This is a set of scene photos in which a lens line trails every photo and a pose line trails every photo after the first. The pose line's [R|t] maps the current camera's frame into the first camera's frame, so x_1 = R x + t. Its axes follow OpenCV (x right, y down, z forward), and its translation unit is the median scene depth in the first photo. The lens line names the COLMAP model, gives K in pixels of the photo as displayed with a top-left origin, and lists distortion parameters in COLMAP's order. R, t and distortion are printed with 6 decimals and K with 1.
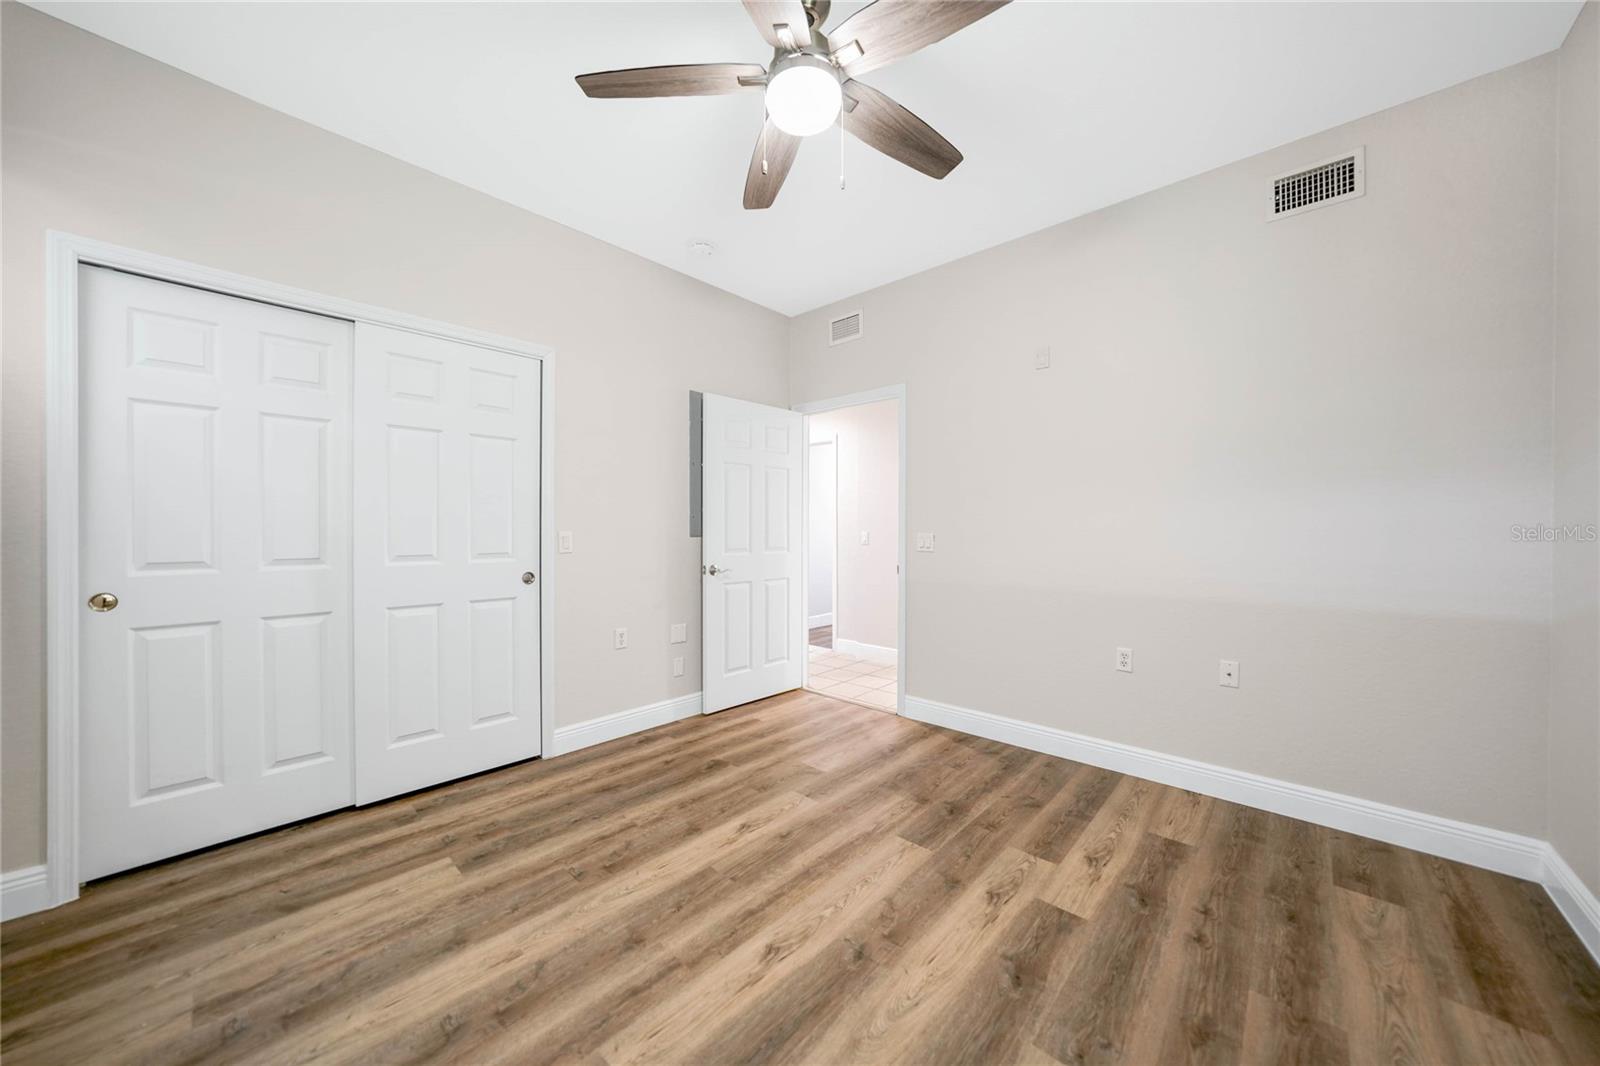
lens RADIAL K [[560.1, 0, 788.1], [0, 560.1, 527.1], [0, 0, 1]] dist [-0.029289, 0.006568]
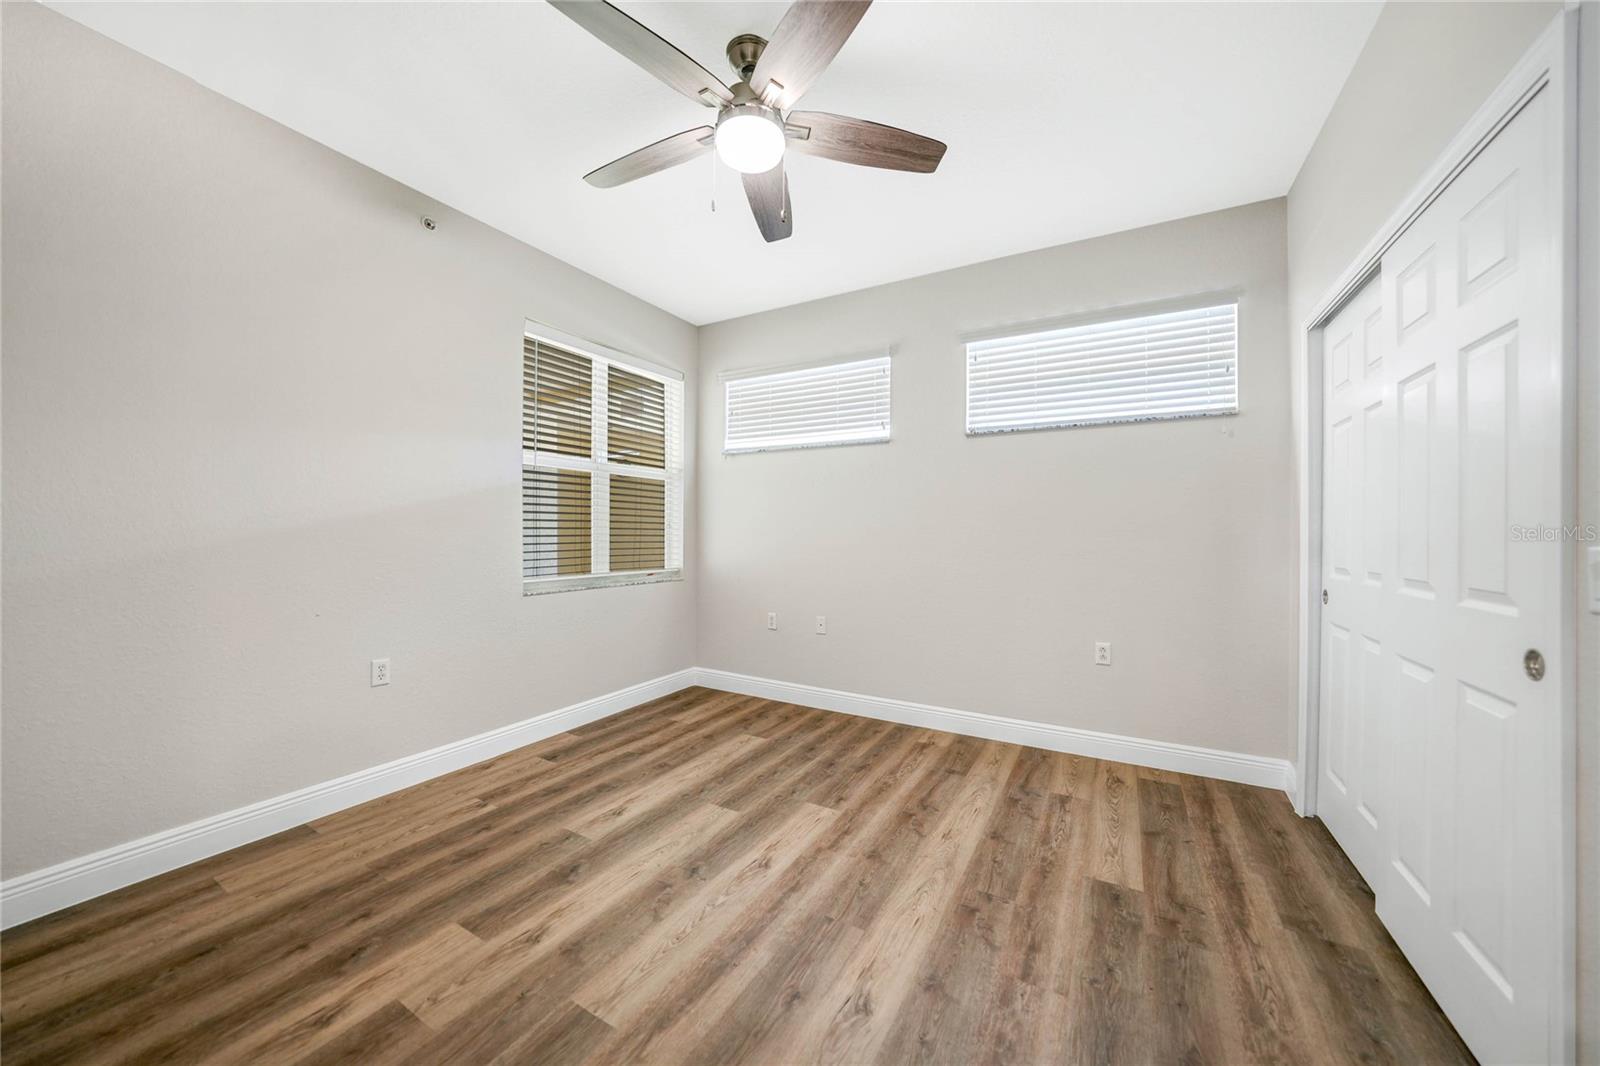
lens RADIAL K [[560.1, 0, 788.1], [0, 560.1, 527.1], [0, 0, 1]] dist [-0.029289, 0.006568]
pose [[-0.975201, -0.011446, -0.221023, 0.177954], [-0.008571, 0.999866, -0.013964, 0.018777], [0.221153, -0.011723, -0.975169, 1.952991]]
